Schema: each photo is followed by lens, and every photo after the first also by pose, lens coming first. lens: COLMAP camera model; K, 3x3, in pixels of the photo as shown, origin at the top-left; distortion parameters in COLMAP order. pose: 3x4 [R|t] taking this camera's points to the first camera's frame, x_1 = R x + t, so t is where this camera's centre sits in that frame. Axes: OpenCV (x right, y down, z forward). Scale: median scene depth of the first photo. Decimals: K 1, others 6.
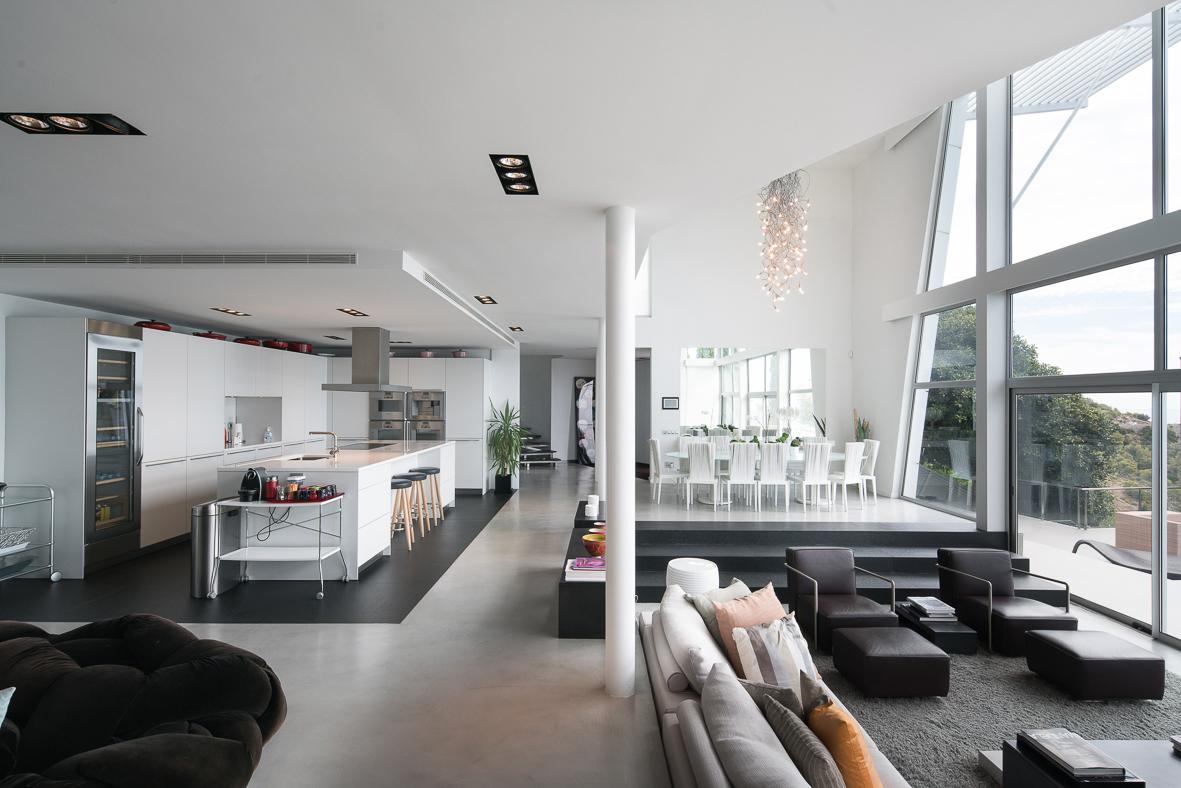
lens RADIAL K [[573.1, 0, 591.7], [0, 573.1, 398.8], [0, 0, 1]] dist [0.002914, -0.002639]
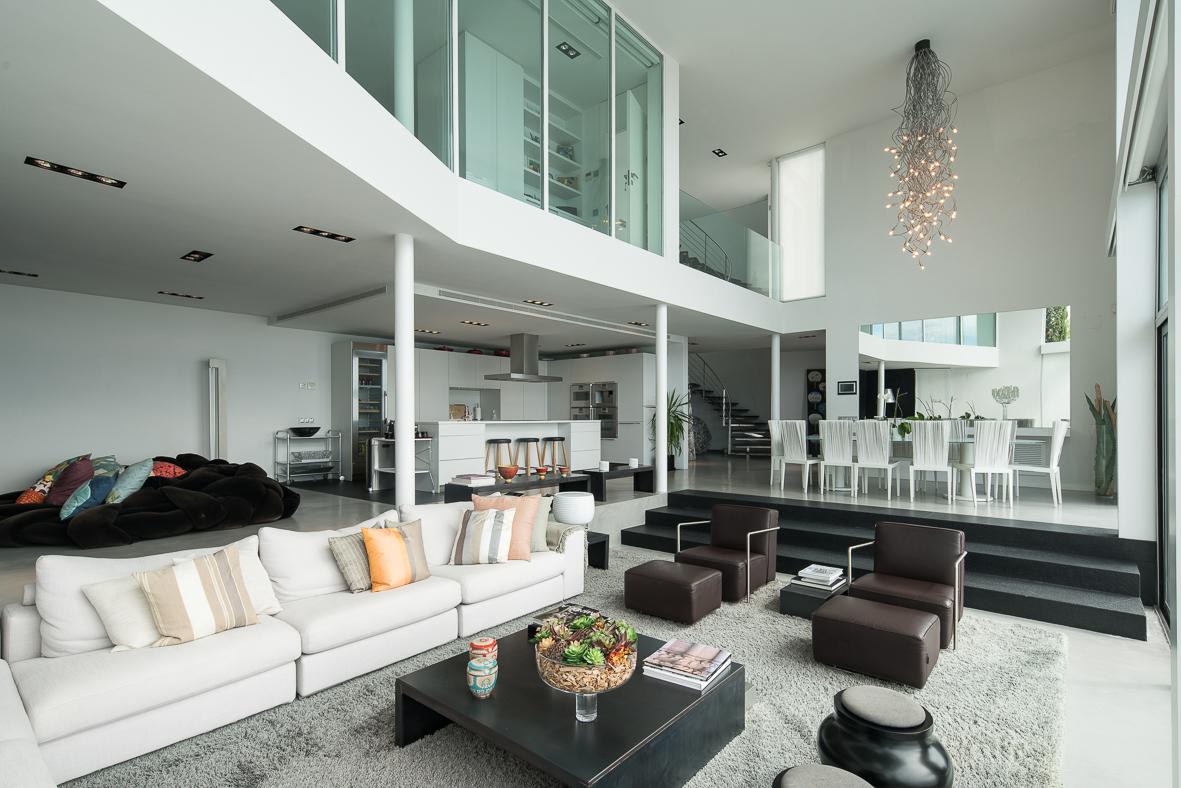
lens RADIAL K [[573.1, 0, 586.6], [0, 573.1, 398.2], [0, 0, 1]] dist [0.002914, -0.002639]
pose [[0.755831, -0.028718, -0.654137, 0.560986], [0.008710, 0.999390, -0.033811, 0.069768], [0.654709, 0.019858, 0.755620, 0.053695]]
